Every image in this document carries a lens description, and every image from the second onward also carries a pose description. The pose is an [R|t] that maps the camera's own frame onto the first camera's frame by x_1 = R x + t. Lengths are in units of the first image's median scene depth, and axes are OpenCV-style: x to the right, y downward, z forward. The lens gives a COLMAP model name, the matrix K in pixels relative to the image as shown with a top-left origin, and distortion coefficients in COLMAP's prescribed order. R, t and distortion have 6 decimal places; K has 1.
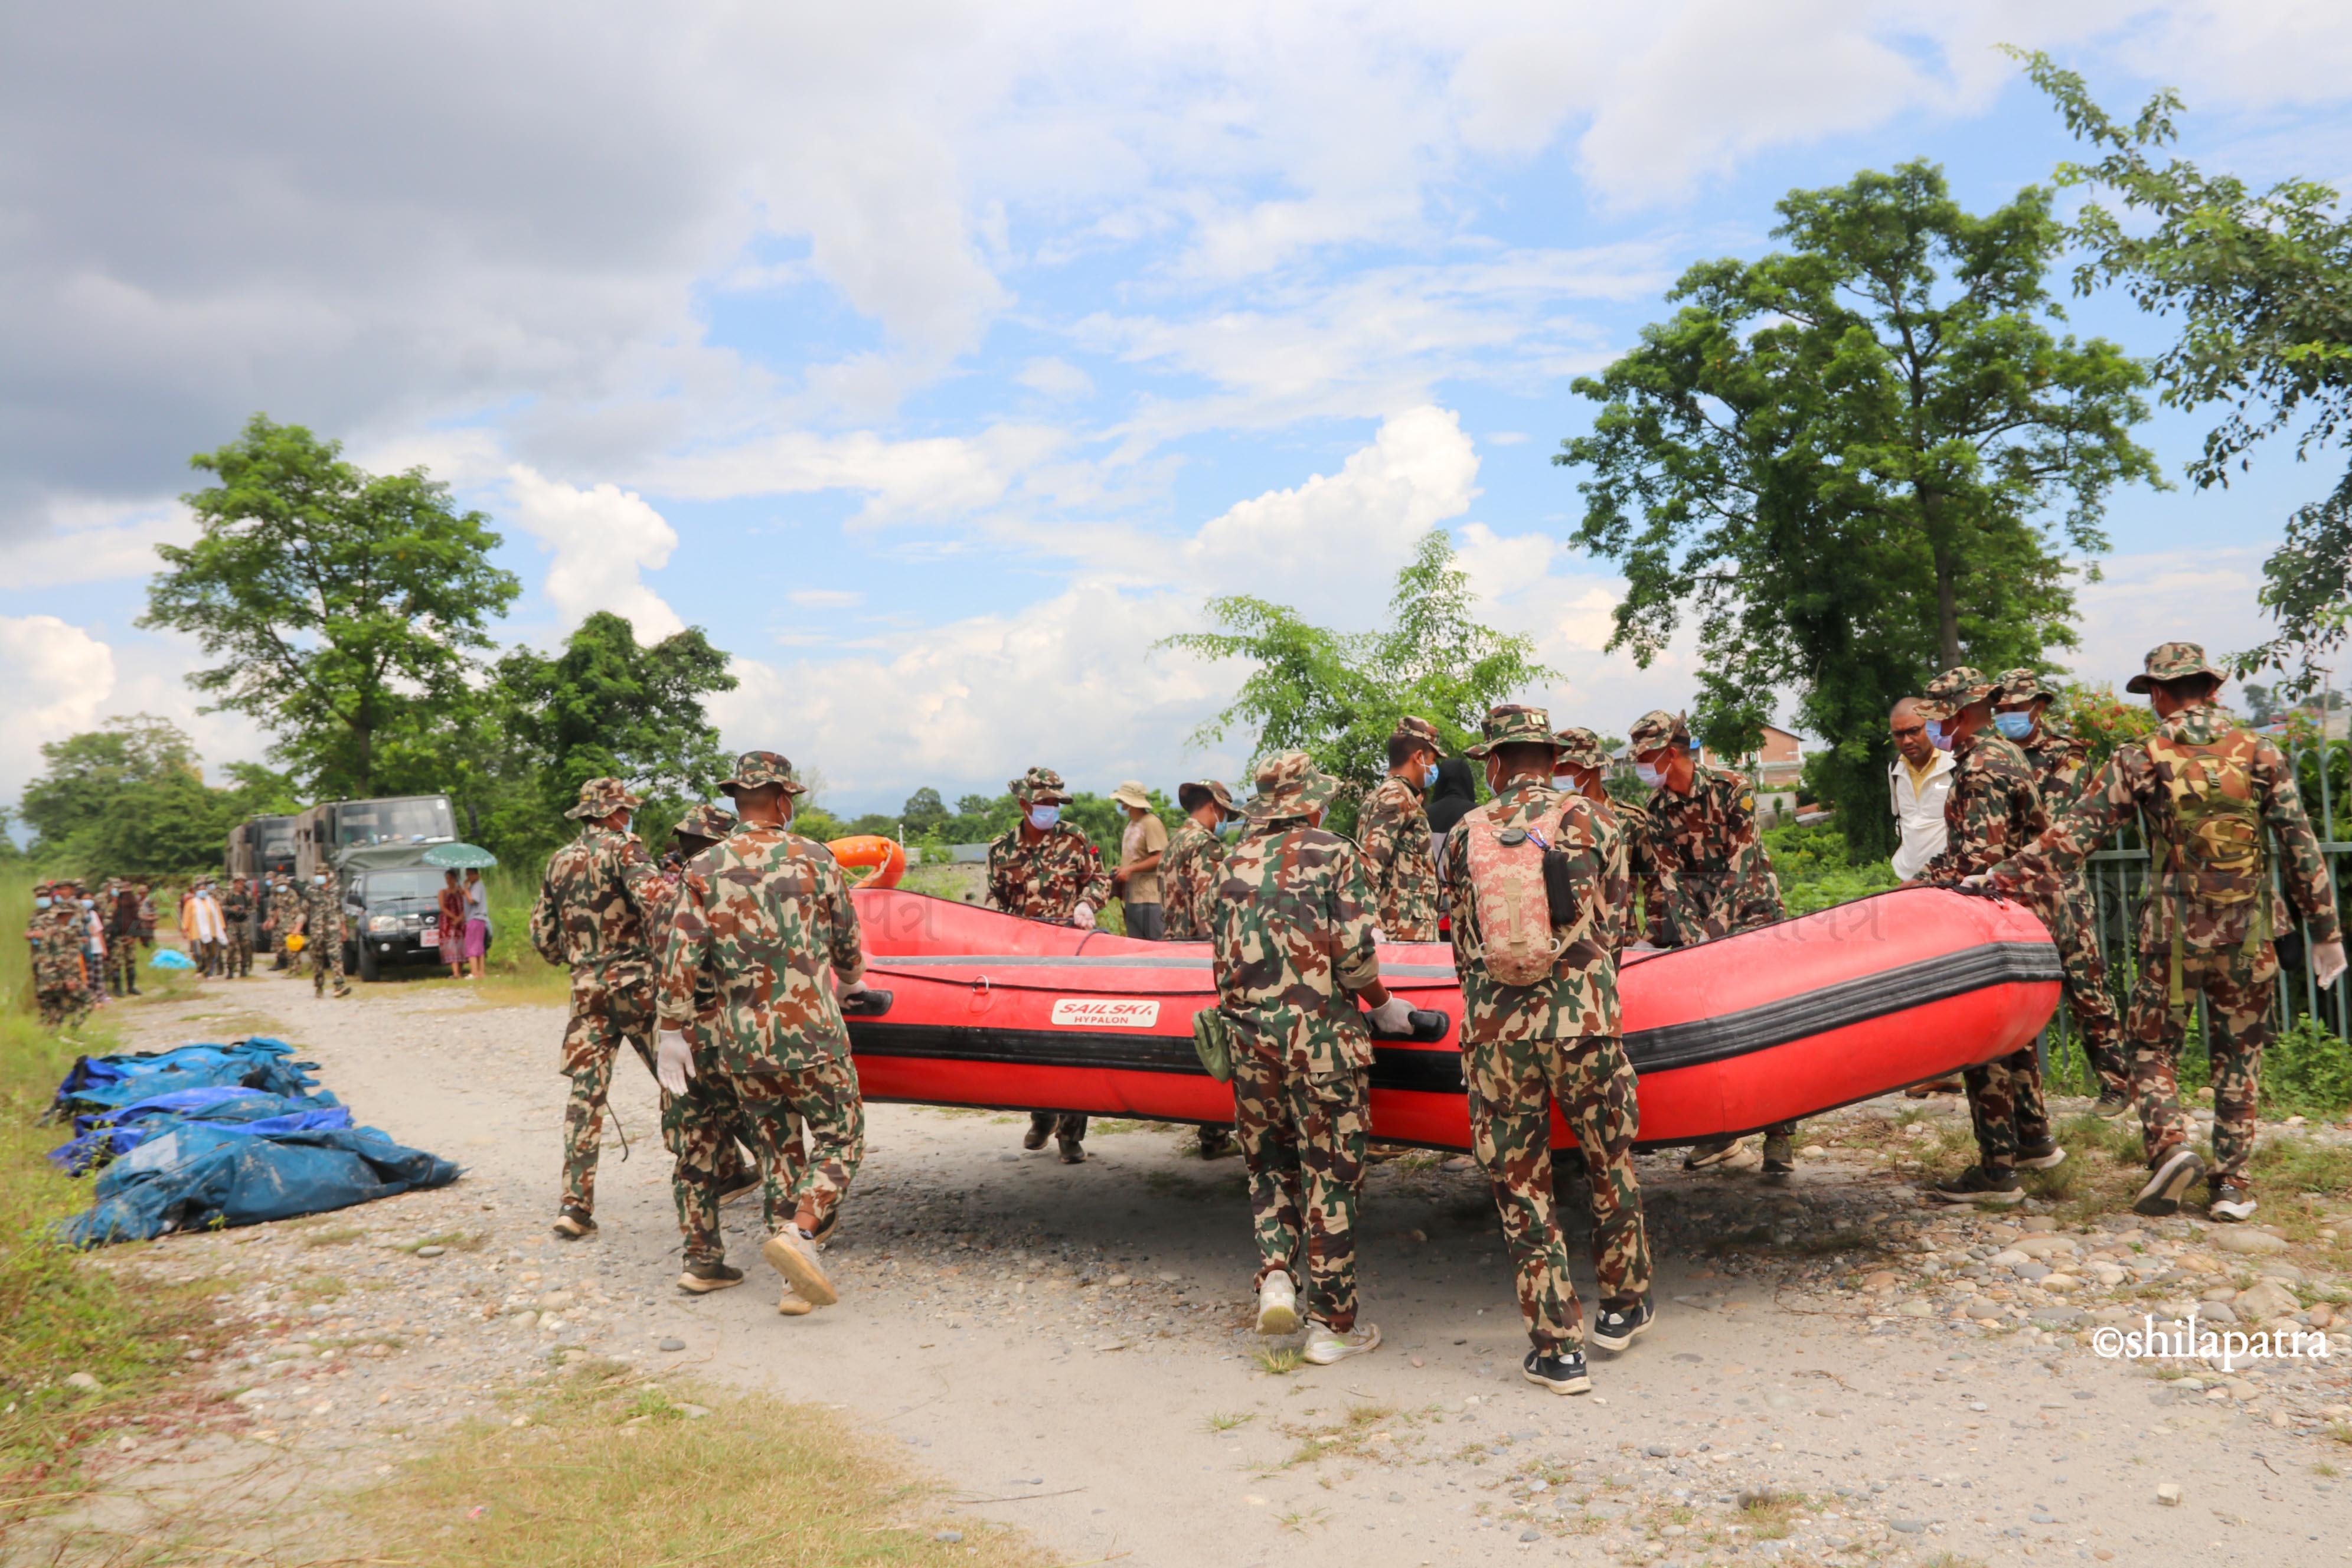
lens RADIAL K [[2007.7, 0, 1148.1], [0, 2007.7, 794.3], [0, 0, 1]] dist [-0.174128, 0.156725]
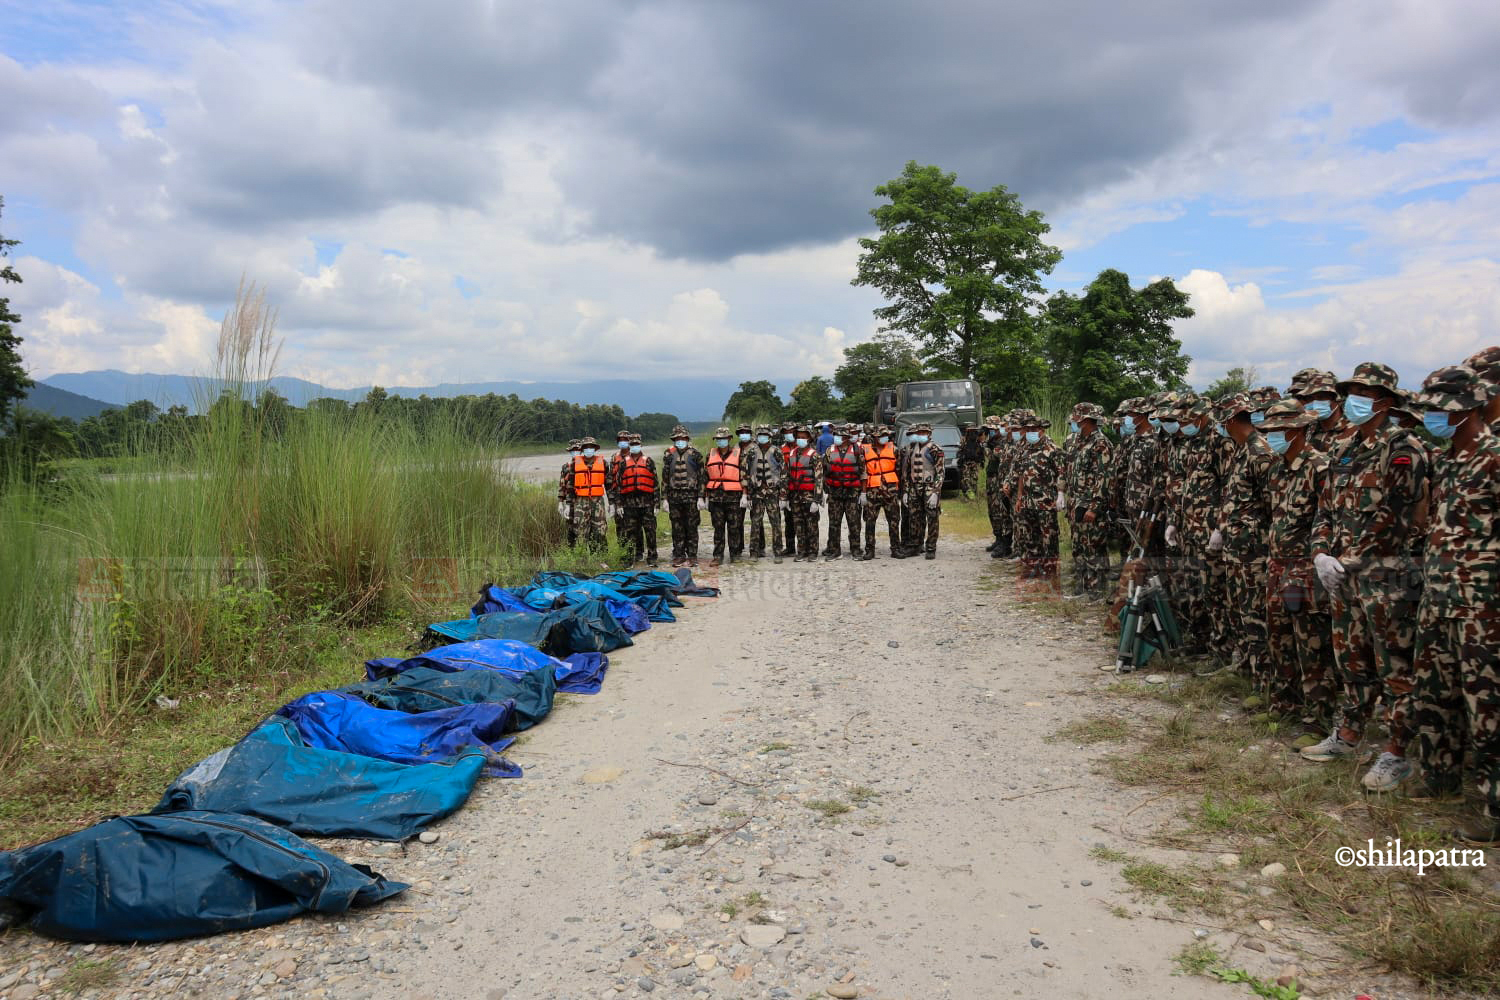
lens RADIAL K [[1022.0, 0, 770.3], [0, 1022.0, 503.9], [0, 0, 1]] dist [-0.089167, 0.002954]
pose [[0.811270, 0.086580, -0.578225, -0.002053], [-0.014236, 0.991607, 0.128503, -0.001994], [0.584498, -0.096019, 0.805694, 0.139777]]
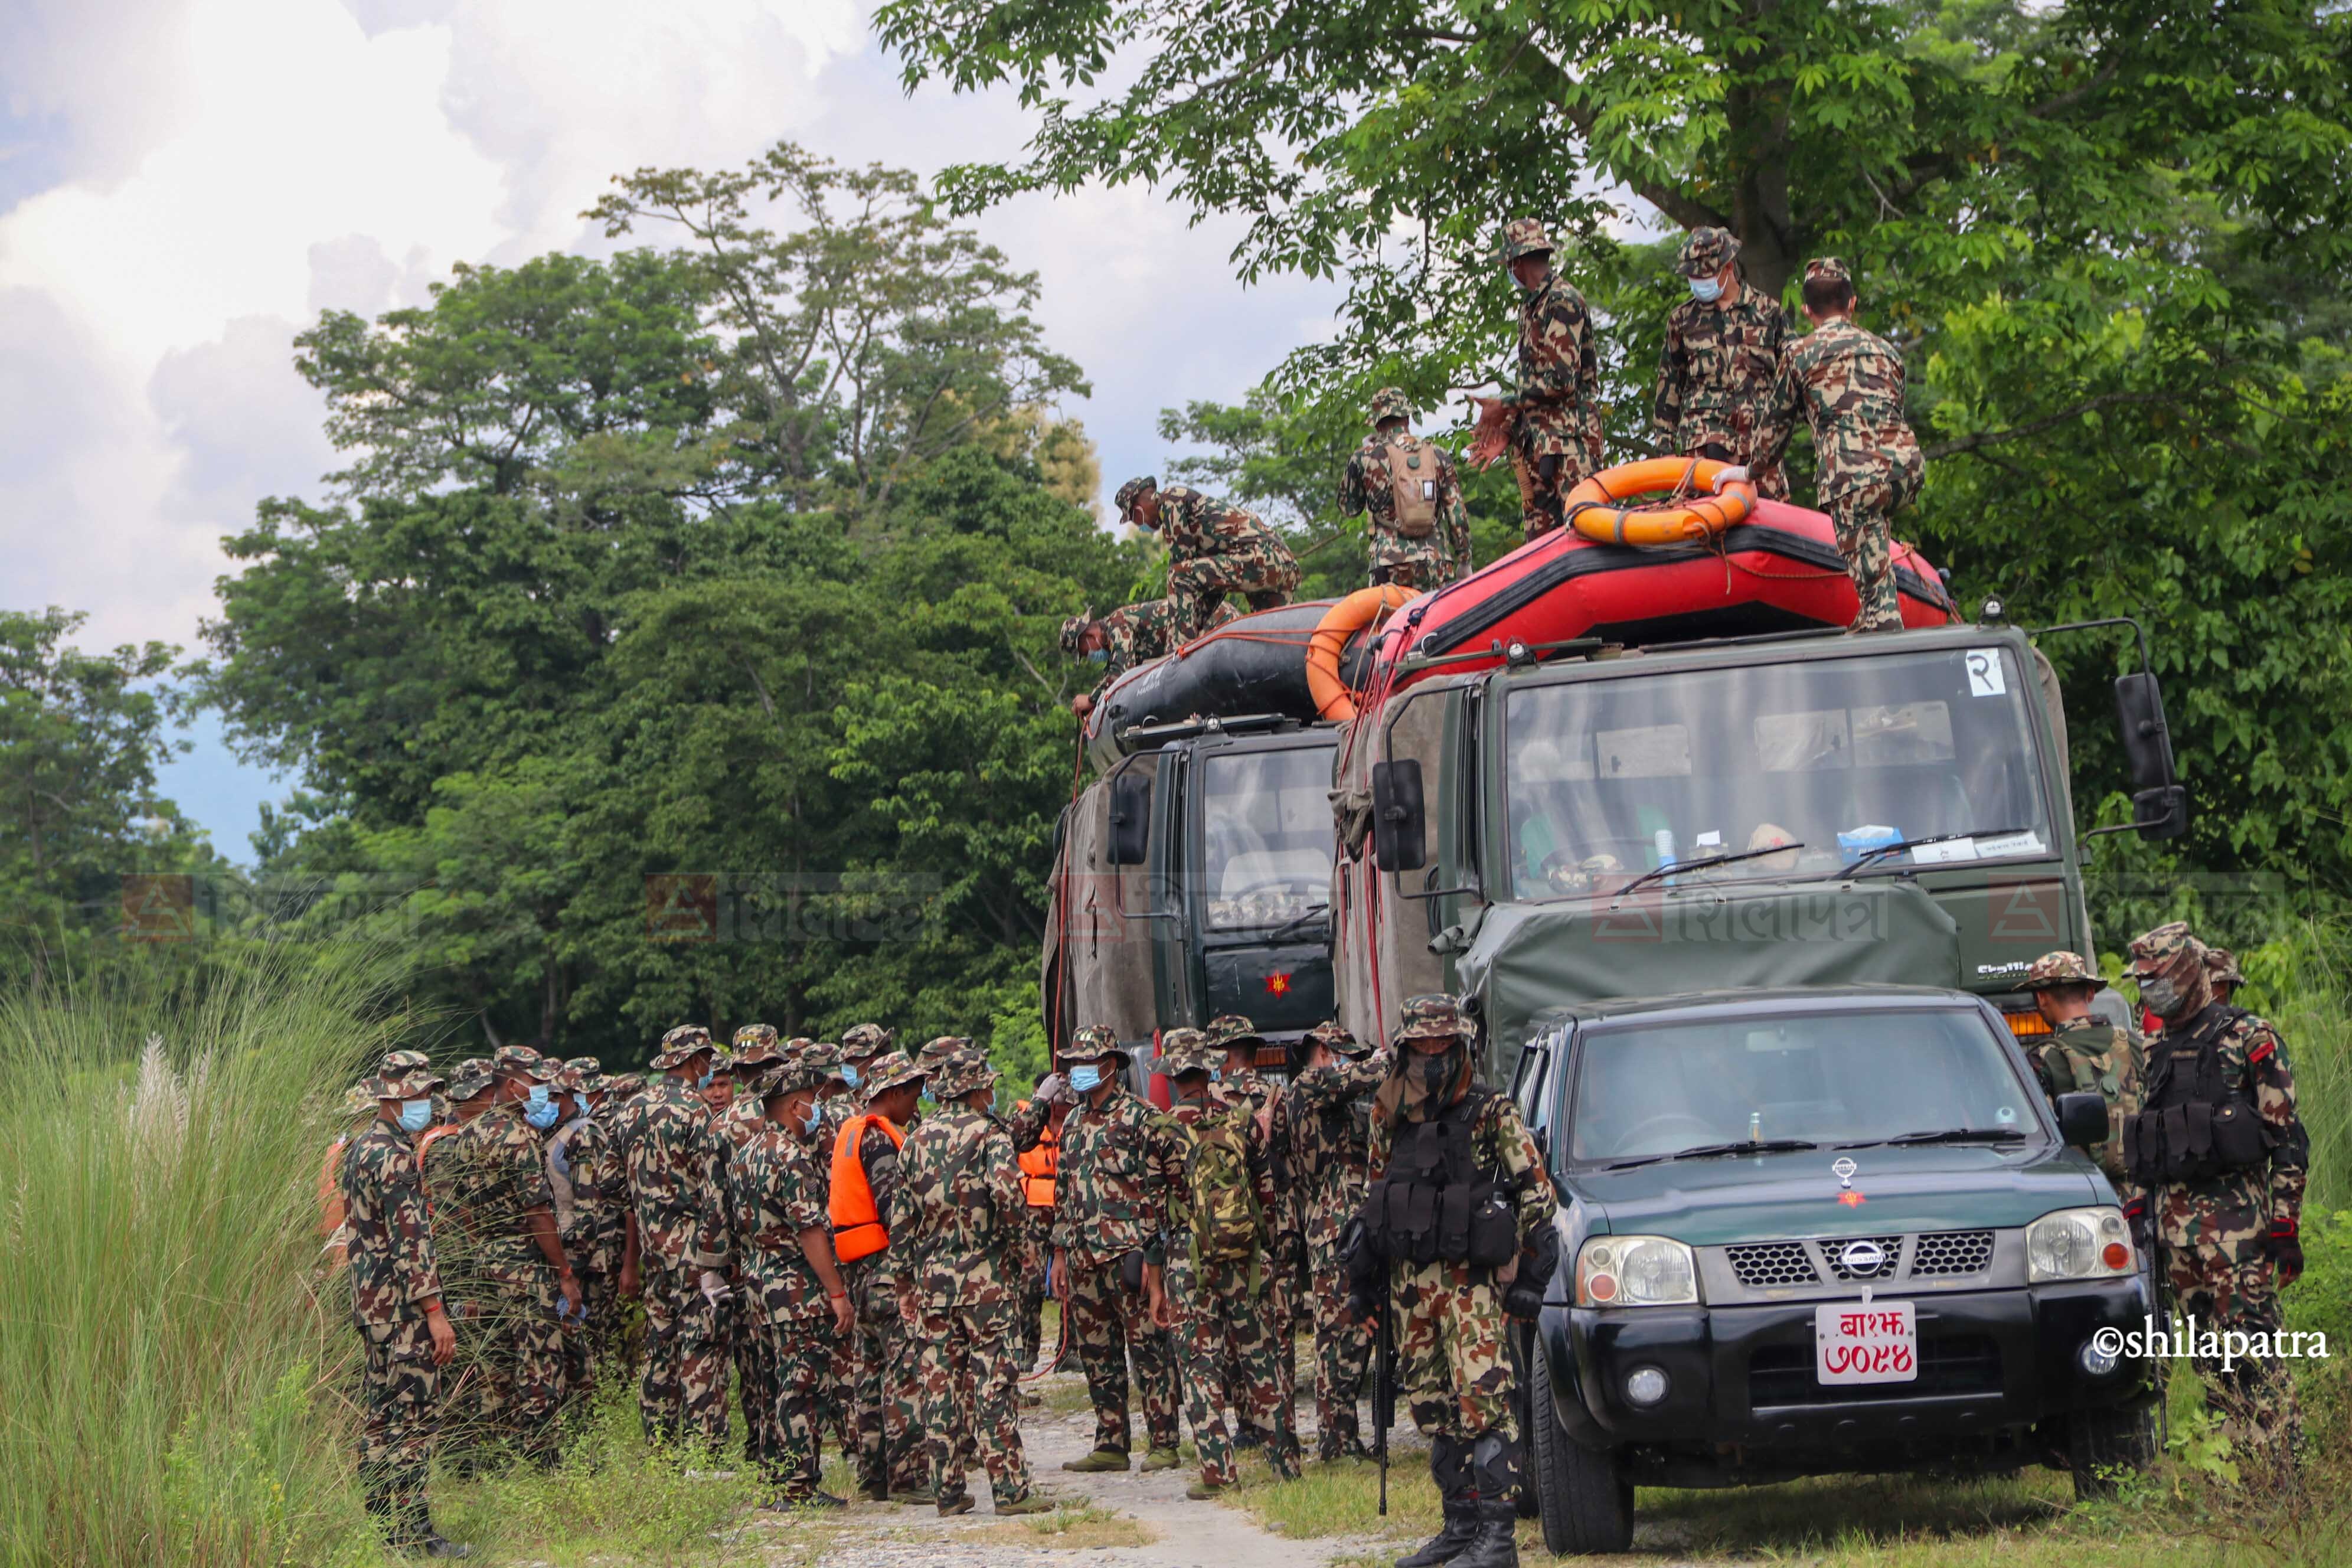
lens RADIAL K [[11631.3, 0, 1176.0], [0, 11631.3, 784.0], [0, 0, 1]] dist [1.555887, 0.316243]
pose [[0.898543, -0.006712, -0.438835, 0.055521], [0.017861, 0.999614, 0.021281, -0.006325], [0.438522, -0.026960, 0.898316, -0.067617]]
